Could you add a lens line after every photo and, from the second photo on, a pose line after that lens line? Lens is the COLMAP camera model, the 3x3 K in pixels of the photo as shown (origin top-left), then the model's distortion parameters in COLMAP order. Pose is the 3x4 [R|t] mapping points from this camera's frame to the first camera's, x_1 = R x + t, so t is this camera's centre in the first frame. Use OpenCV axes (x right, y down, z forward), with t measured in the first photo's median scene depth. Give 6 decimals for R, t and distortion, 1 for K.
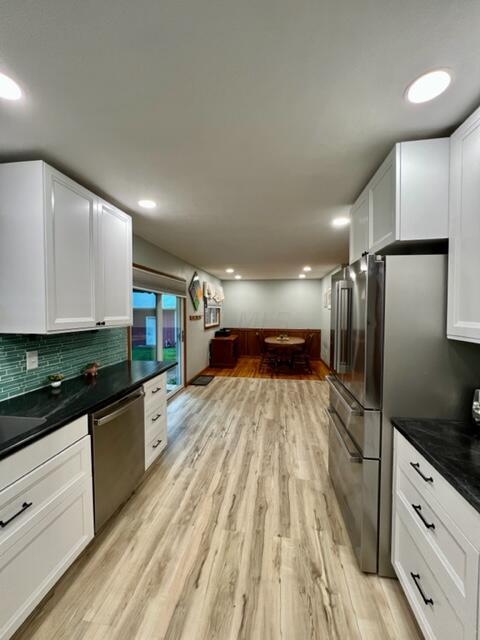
lens RADIAL K [[257.8, 0, 239.1], [0, 257.8, 318.8], [0, 0, 1]] dist [-0.000286, -0.000028]
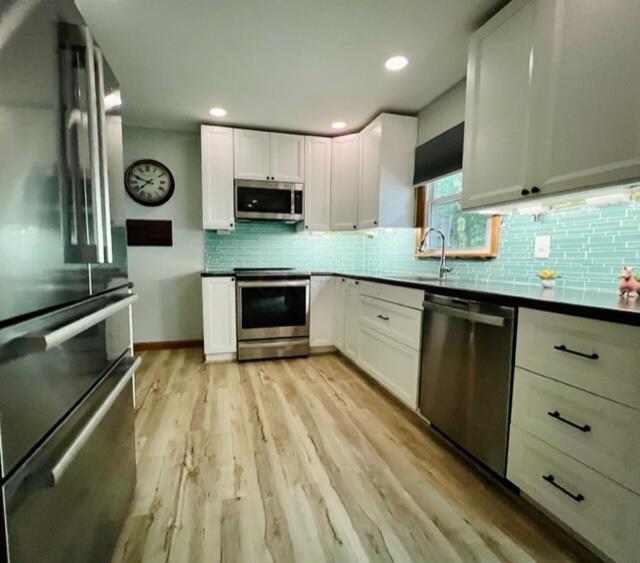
lens RADIAL K [[325.5, 0, 299.1], [0, 325.5, 284.7], [0, 0, 1]] dist [0.002449, 0.000246]
pose [[-0.923391, 0.026322, -0.382956, 0.318692], [-0.019939, 0.993010, 0.116333, 0.186001], [0.383341, 0.115057, -0.916412, 1.770726]]
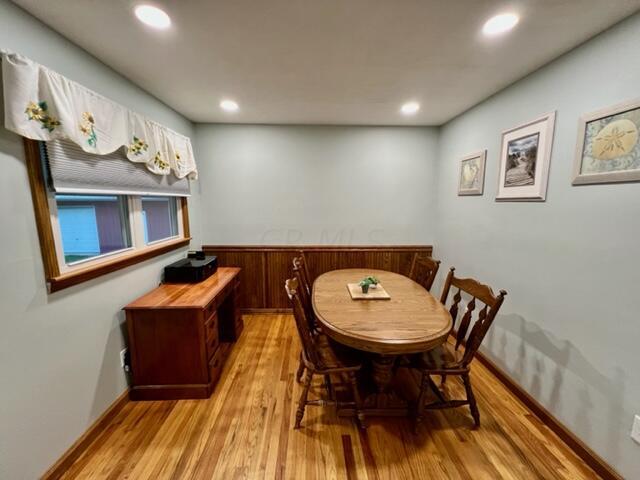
lens RADIAL K [[257.8, 0, 319.0], [0, 257.8, 240.5], [0, 0, 1]] dist [-0.000286, -0.000028]
pose [[0.983440, -0.030234, 0.178695, 0.047465], [0.010107, 0.993602, 0.112489, -0.019500], [-0.180952, -0.108820, 0.977453, 0.633802]]
